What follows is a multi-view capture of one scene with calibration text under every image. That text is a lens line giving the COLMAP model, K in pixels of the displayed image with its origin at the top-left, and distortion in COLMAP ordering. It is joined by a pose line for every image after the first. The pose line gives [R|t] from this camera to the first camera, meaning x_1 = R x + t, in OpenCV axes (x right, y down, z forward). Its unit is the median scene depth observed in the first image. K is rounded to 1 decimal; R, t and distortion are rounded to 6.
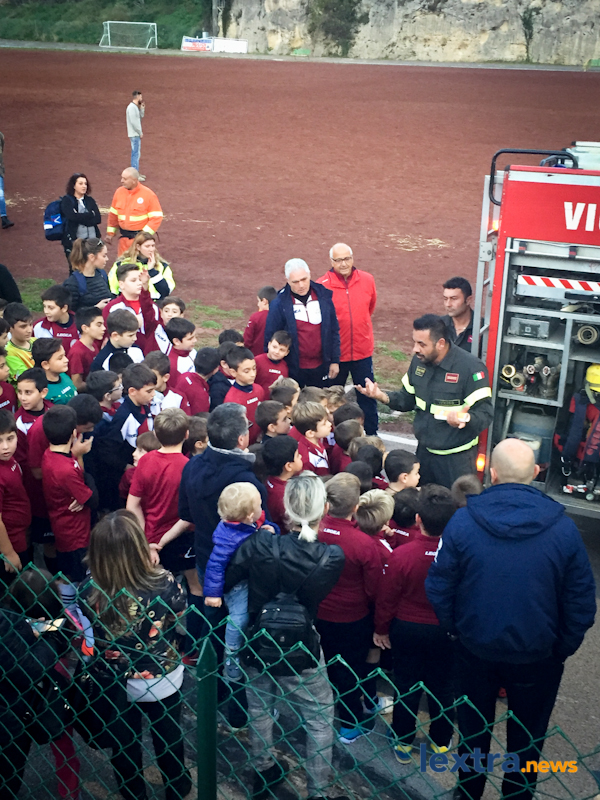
lens RADIAL K [[960.1, 0, 311.4], [0, 960.1, 397.0], [0, 0, 1]] dist [0.051083, 0.000000]
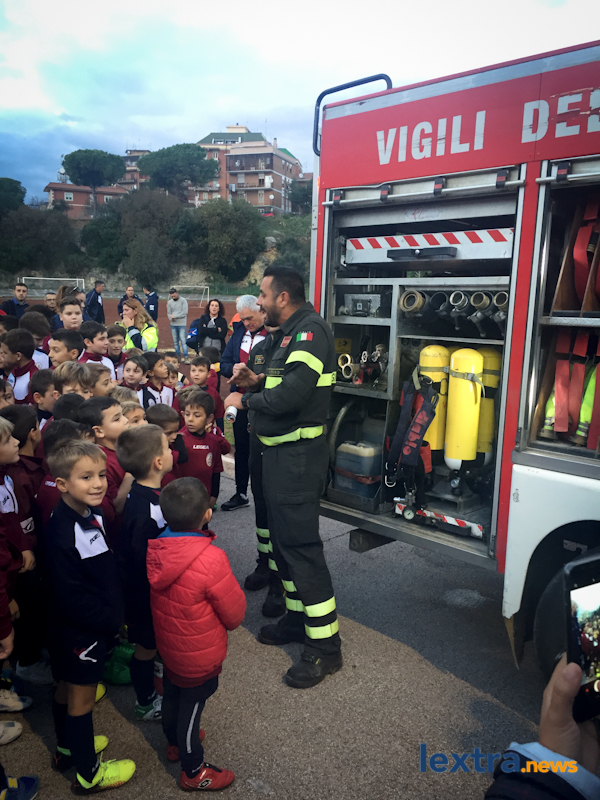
lens RADIAL K [[679.4, 0, 299.6], [0, 679.4, 398.9], [0, 0, 1]] dist [0.086672, -0.111972]
pose [[0.938586, 0.056243, -0.340432, 0.388435], [-0.129599, 0.971851, -0.196749, 0.133580], [0.319783, 0.228786, 0.919454, 0.466125]]
